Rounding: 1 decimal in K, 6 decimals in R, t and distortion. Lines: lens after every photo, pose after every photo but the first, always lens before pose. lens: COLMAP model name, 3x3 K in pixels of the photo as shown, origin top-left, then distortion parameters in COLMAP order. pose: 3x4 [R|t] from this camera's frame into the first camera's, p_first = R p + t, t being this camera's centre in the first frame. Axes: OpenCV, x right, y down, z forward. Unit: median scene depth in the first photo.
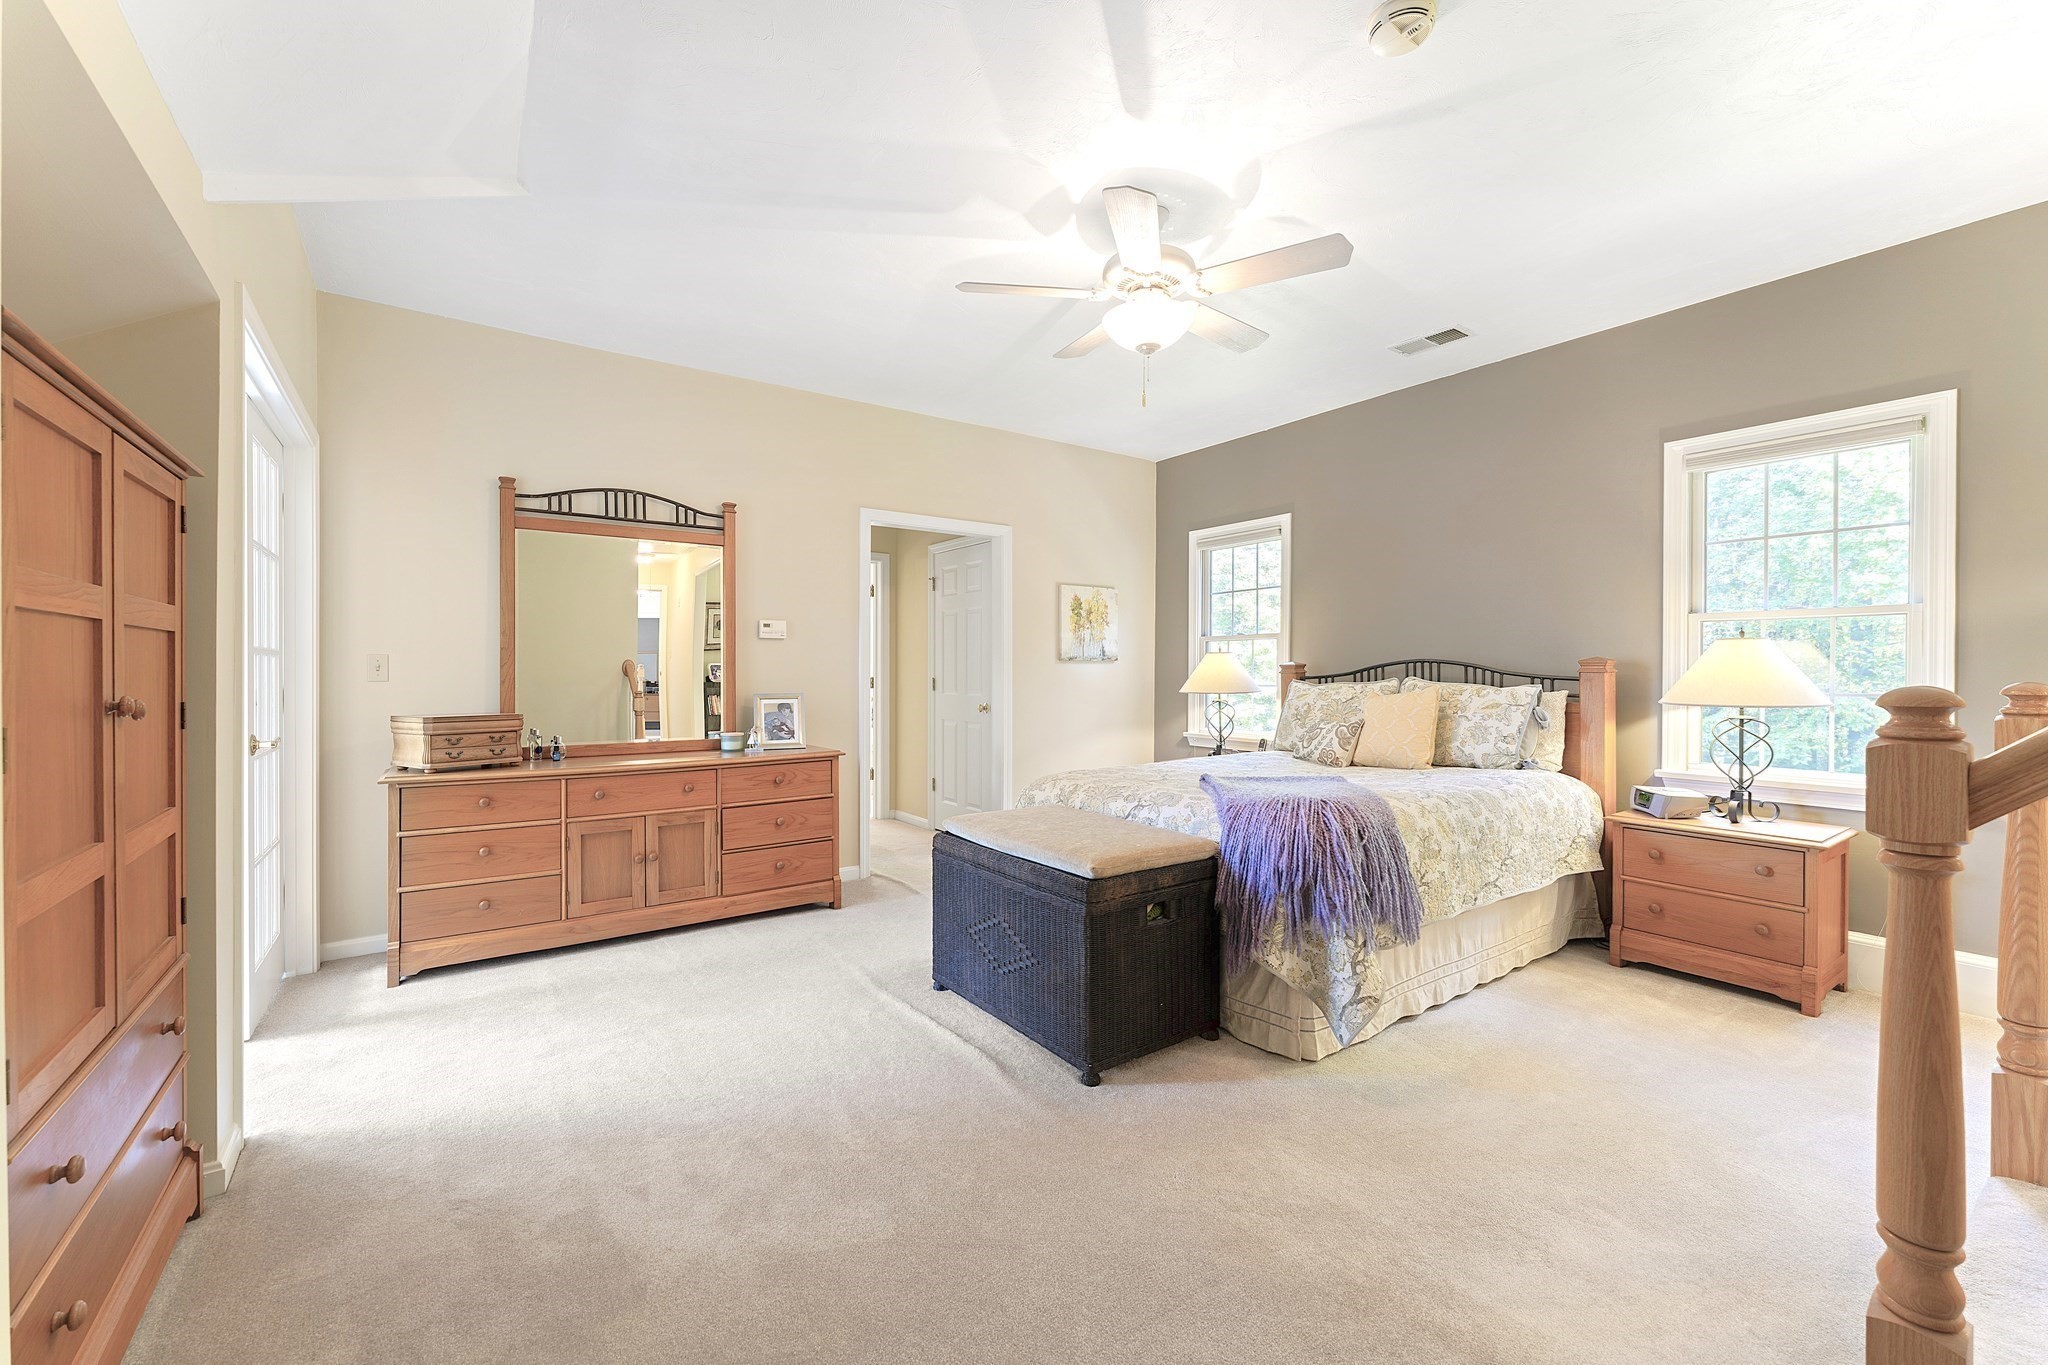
lens RADIAL K [[846.7, 0, 1030.9], [0, 846.7, 621.8], [0, 0, 1]] dist [-0.000657, -0.000642]
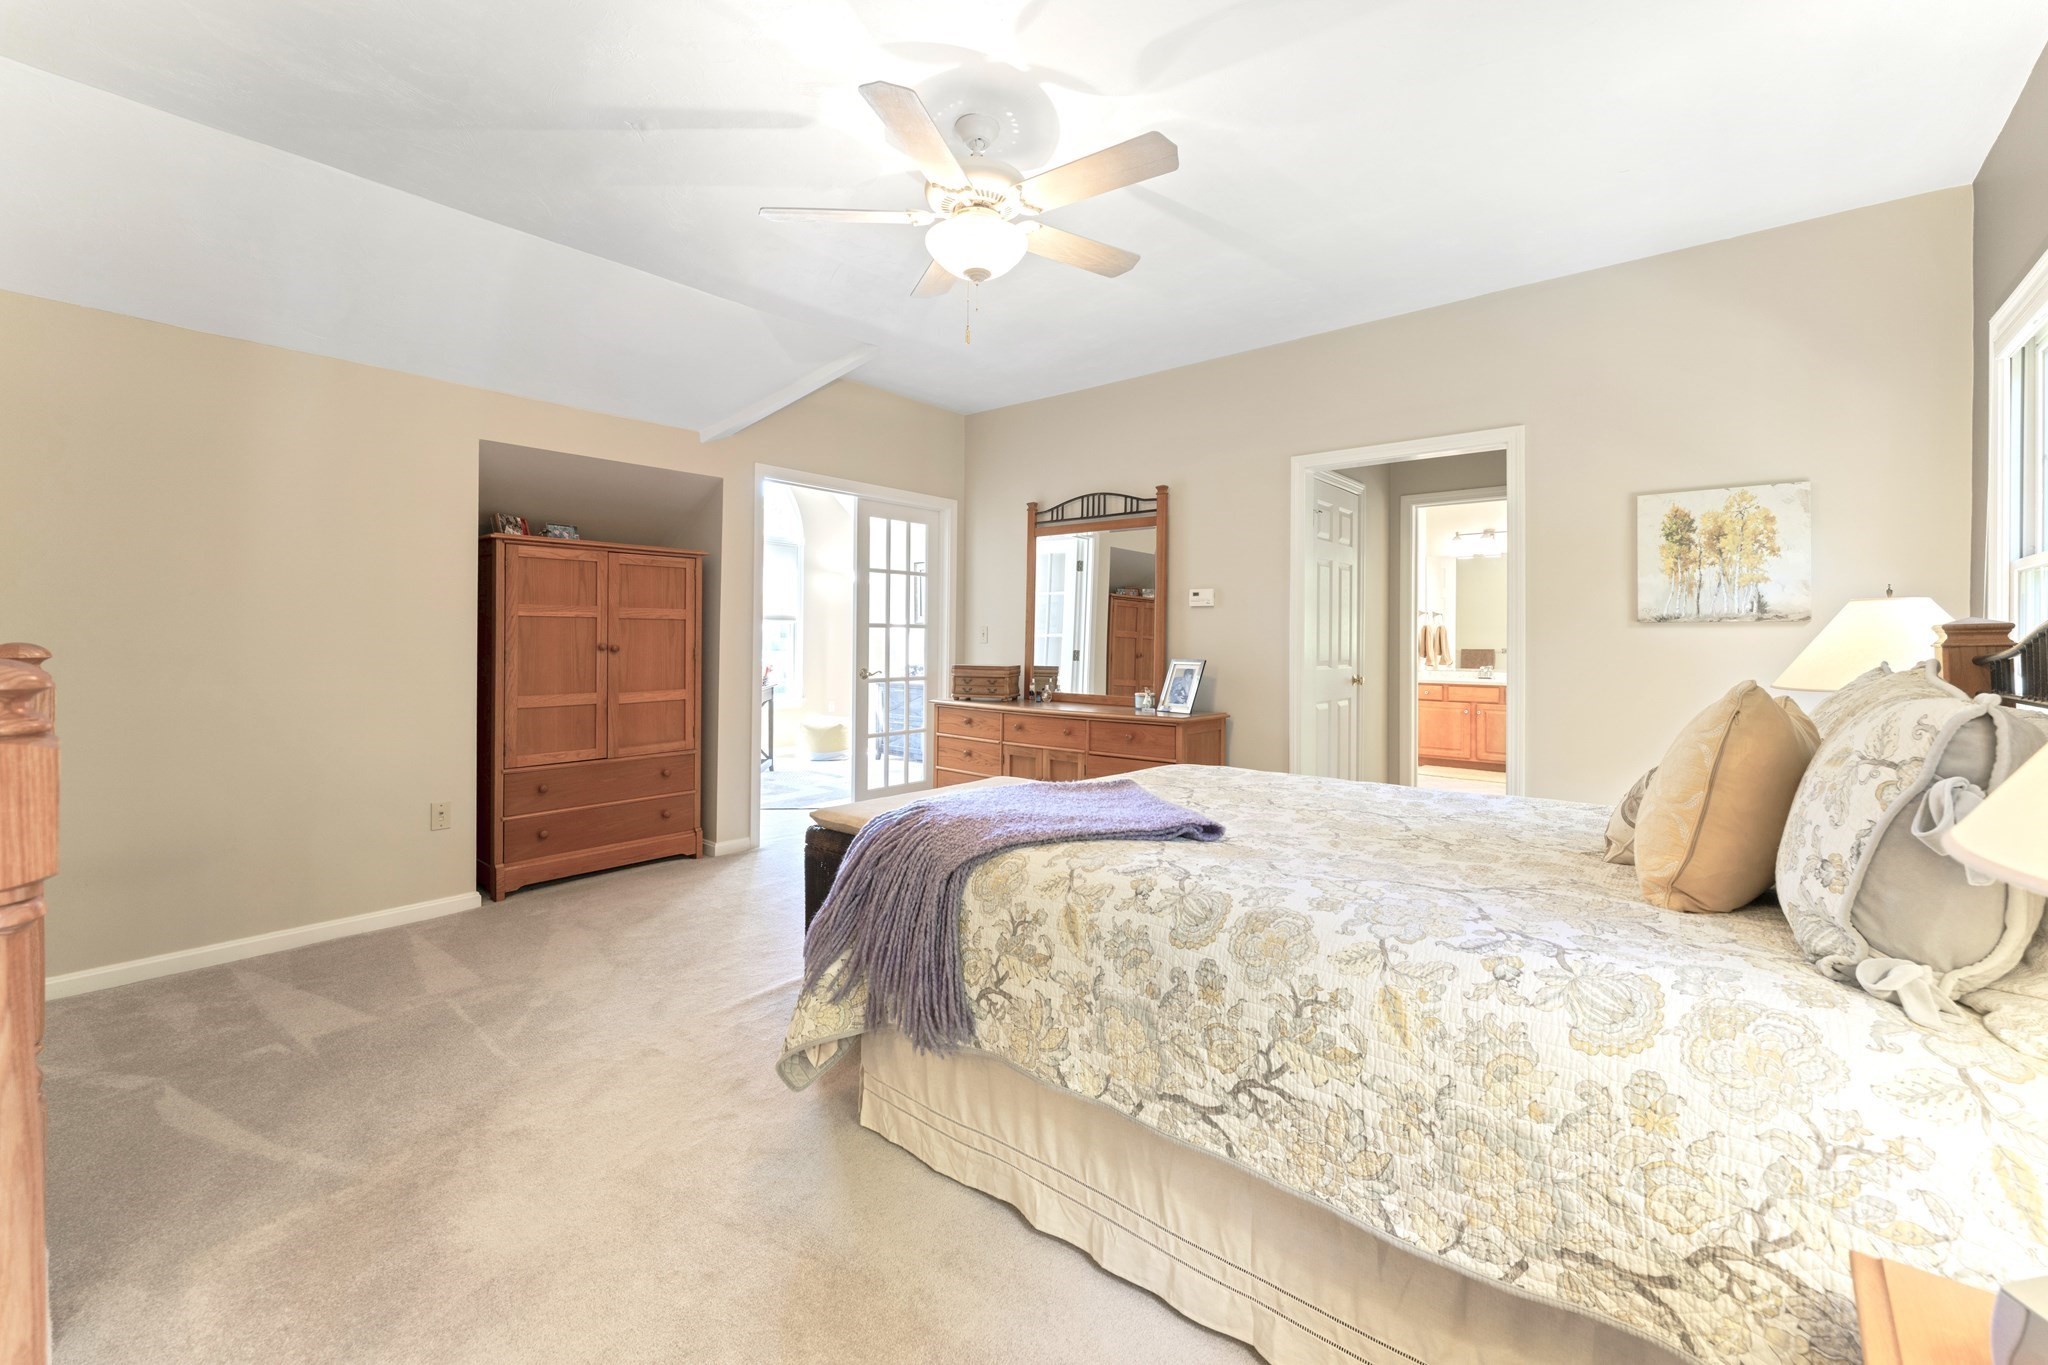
lens RADIAL K [[846.7, 0, 1030.9], [0, 846.7, 621.8], [0, 0, 1]] dist [-0.000657, -0.000642]
pose [[0.229775, -0.019956, -0.973039, 0.678675], [0.049185, 0.998750, -0.008869, 0.038468], [0.972000, -0.045821, 0.230469, 0.582508]]
